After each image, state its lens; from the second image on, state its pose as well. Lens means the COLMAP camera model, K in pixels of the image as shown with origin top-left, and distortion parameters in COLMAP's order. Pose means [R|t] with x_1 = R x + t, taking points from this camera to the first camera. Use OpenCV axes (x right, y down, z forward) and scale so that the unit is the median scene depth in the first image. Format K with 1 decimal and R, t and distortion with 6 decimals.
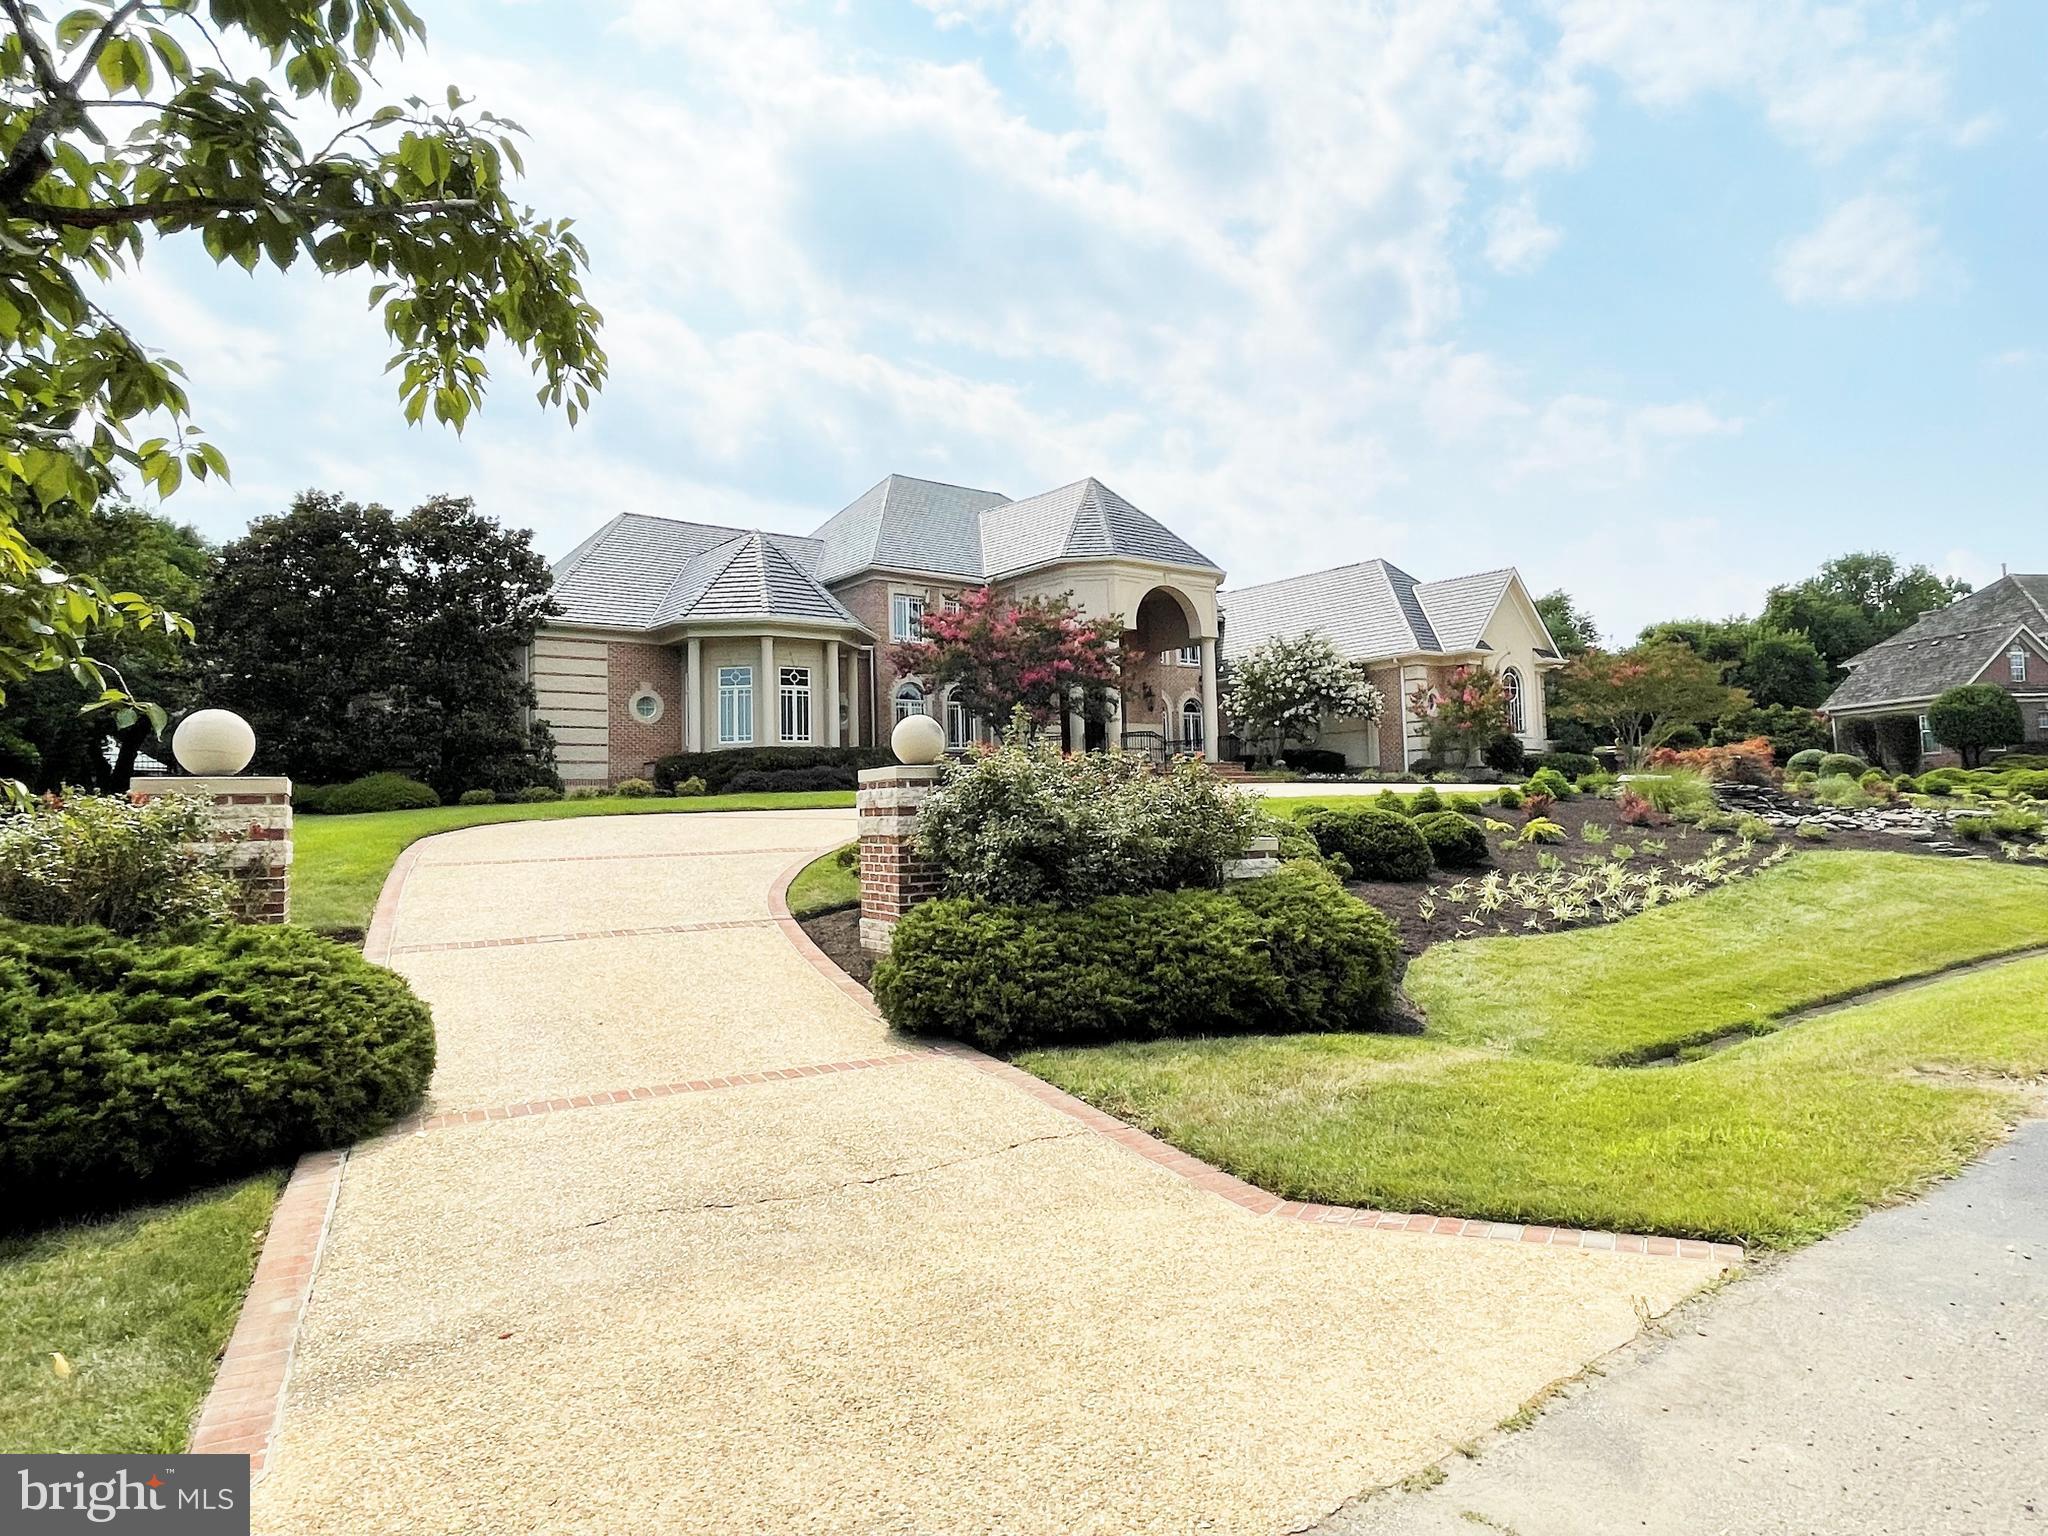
lens RADIAL K [[1196.7, 0, 1023.8], [0, 1196.7, 760.4], [0, 0, 1]] dist [-0.022090, -0.001040]
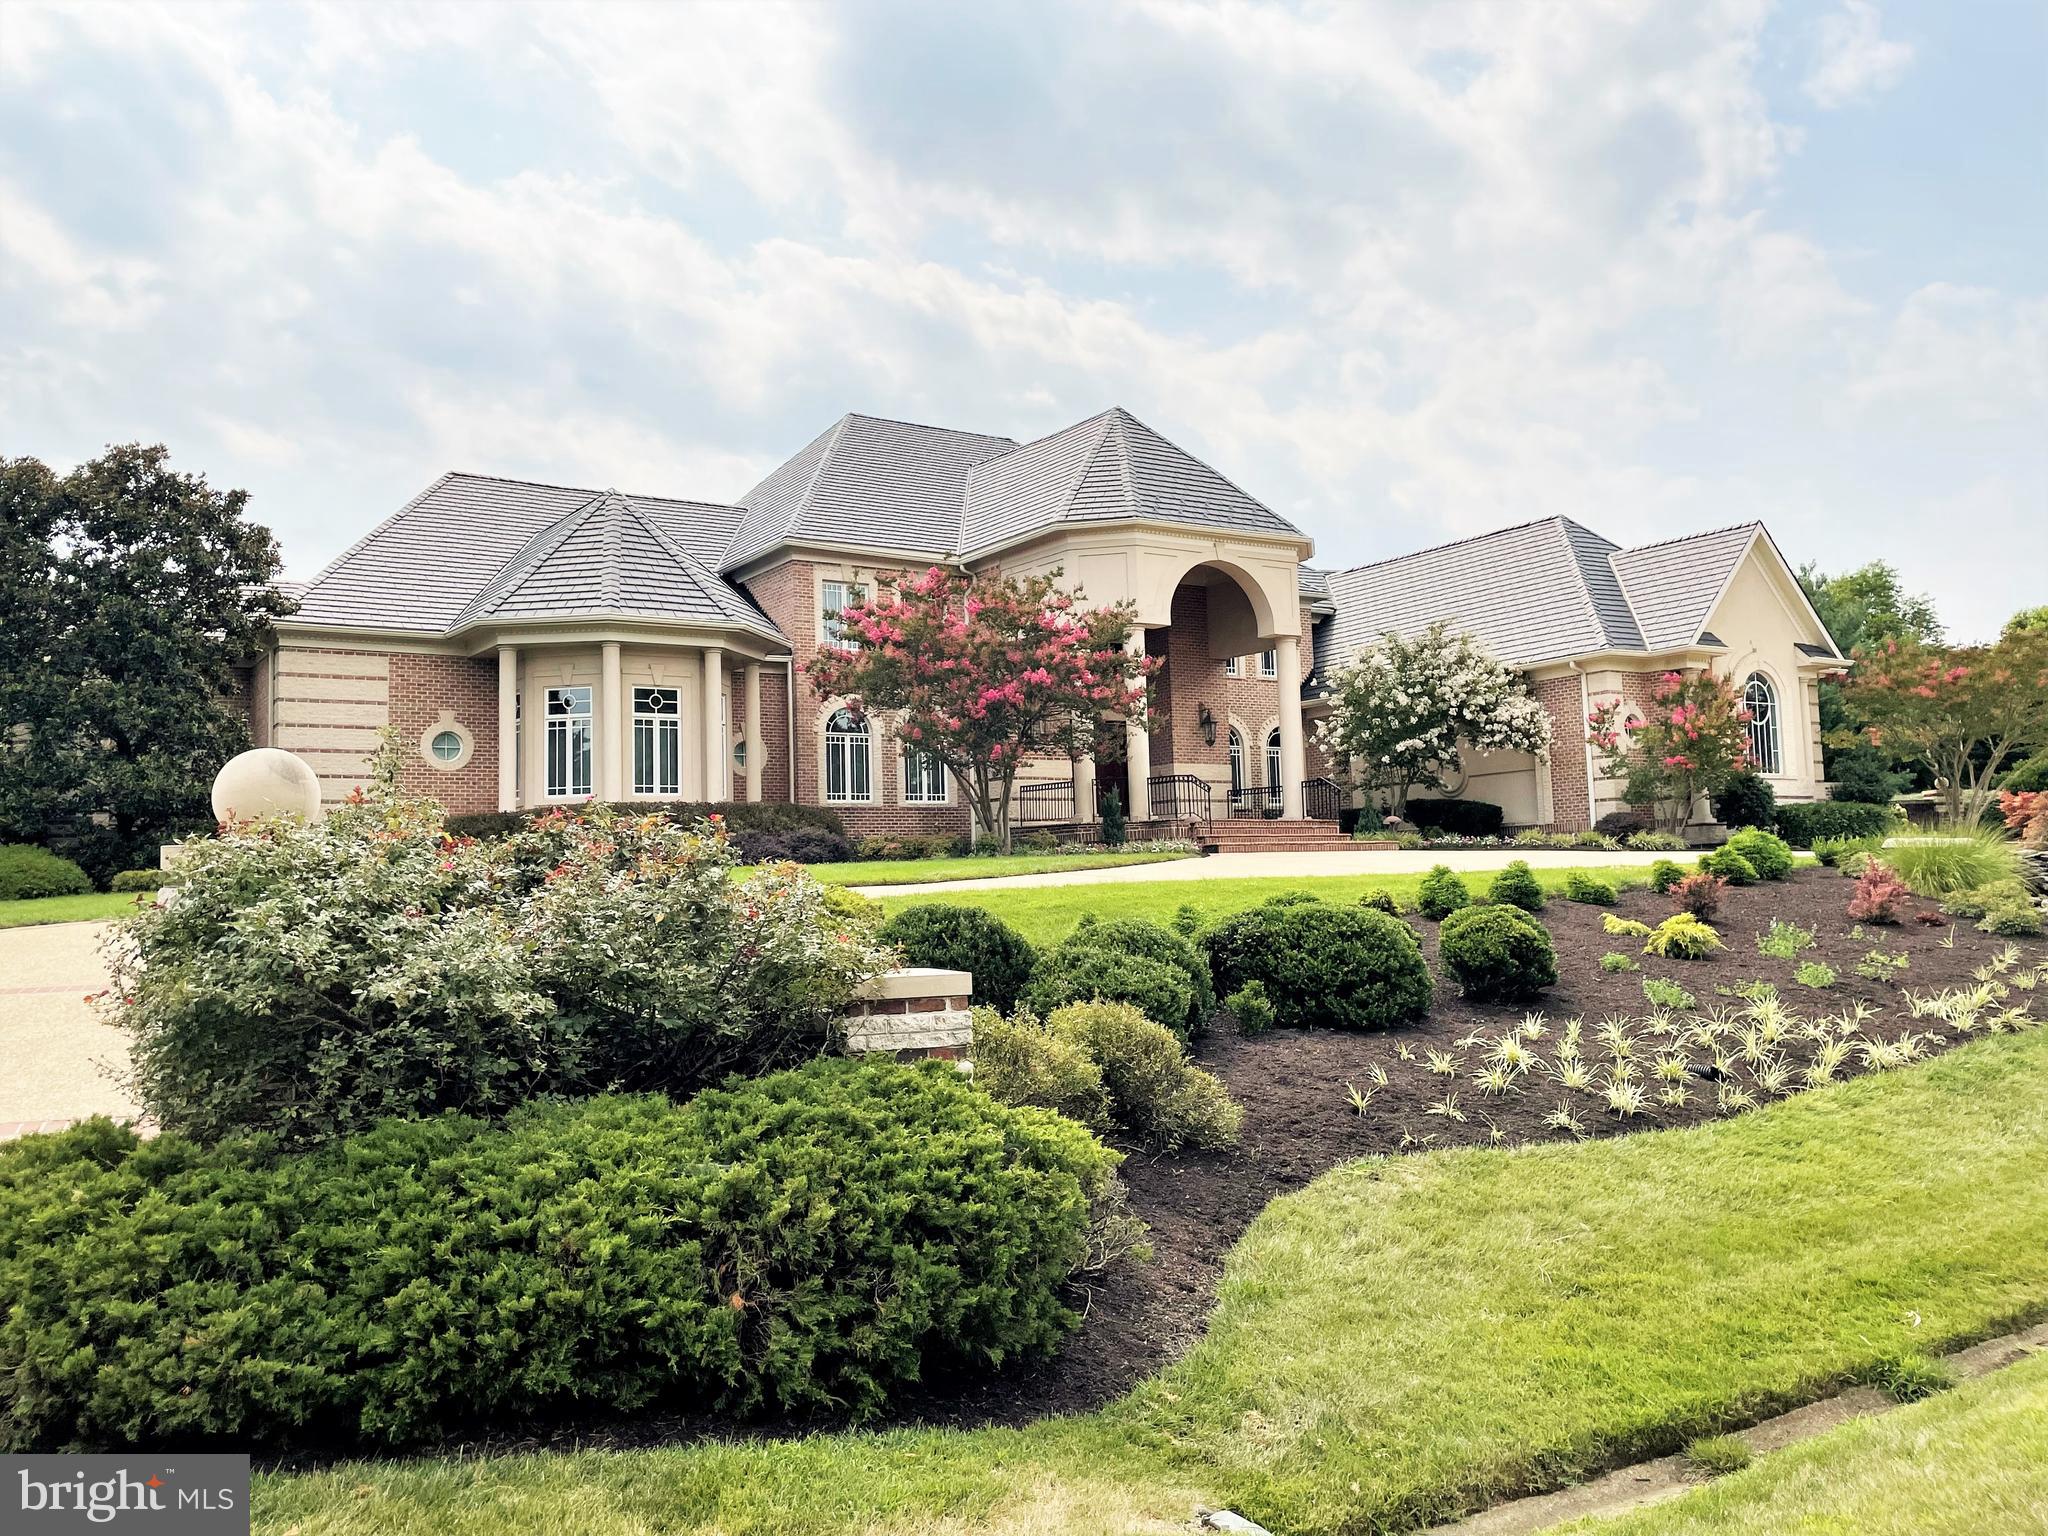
lens RADIAL K [[1608.1, 0, 1015.8], [0, 1608.1, 846.6], [0, 0, 1]] dist [0.029825, -0.021516]
pose [[0.996254, -0.005303, -0.086313, 0.083640], [0.007008, 0.999786, 0.019465, -0.002149], [0.086192, -0.019997, 0.996078, 0.080760]]
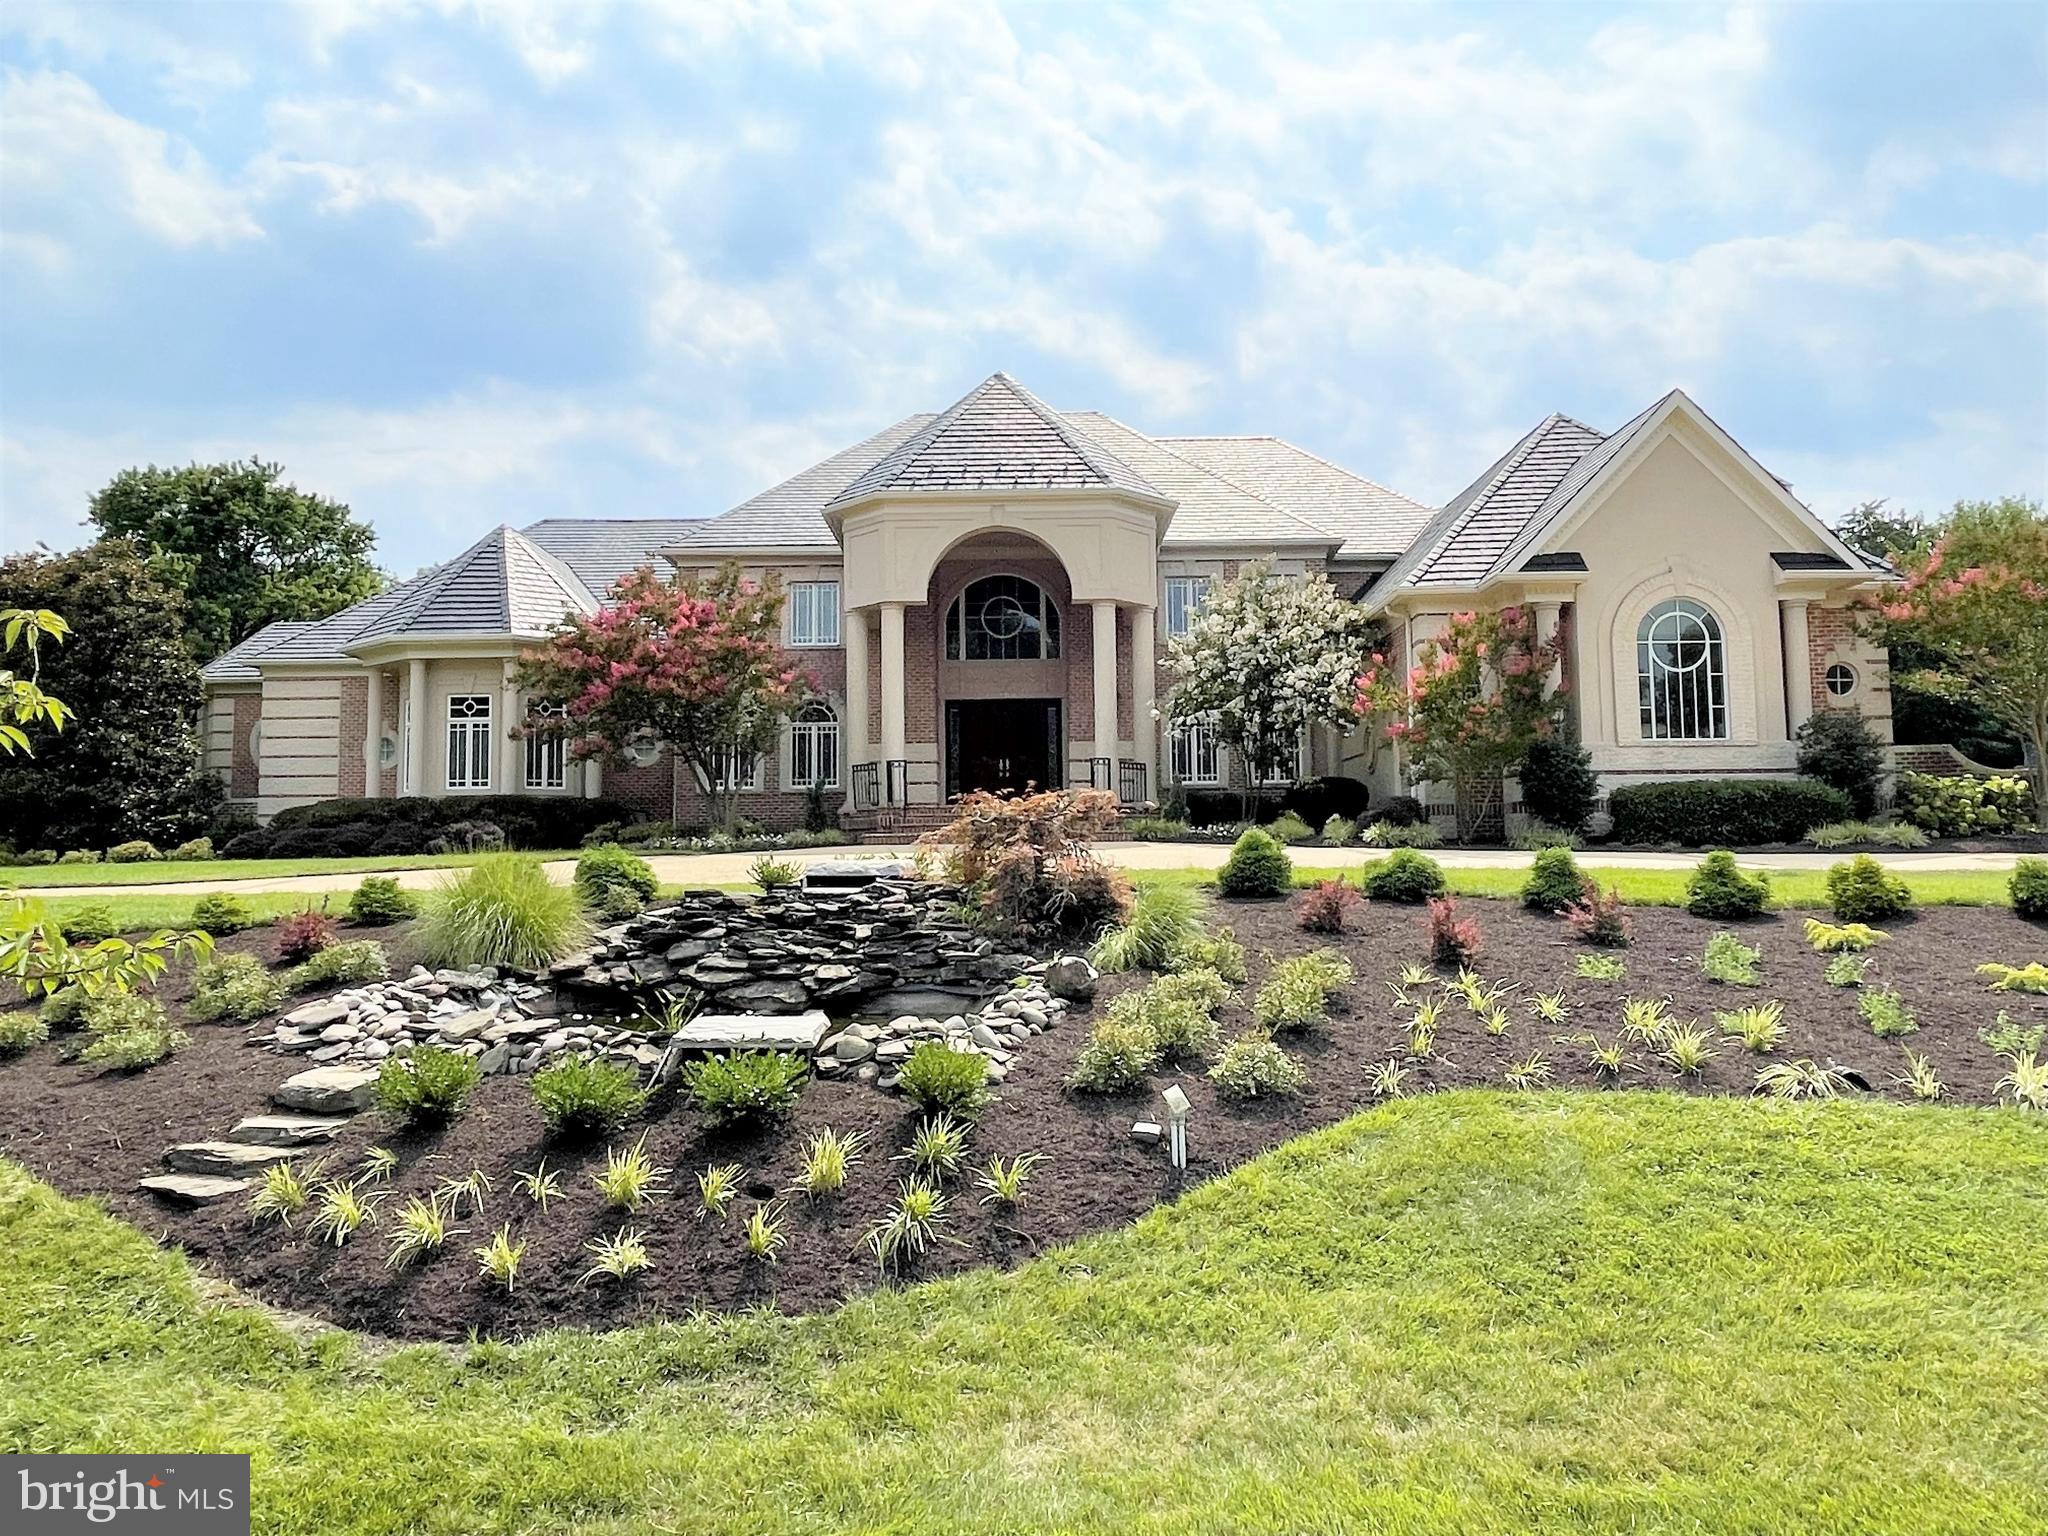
lens RADIAL K [[1433.2, 0, 1022.4], [0, 1433.2, 766.3], [0, 0, 1]] dist [0.011507, 0.002799]
pose [[0.768261, -0.025850, -0.639615, 0.615549], [0.008015, 0.999494, -0.030767, 0.001552], [0.640087, 0.018511, 0.768079, 0.446773]]
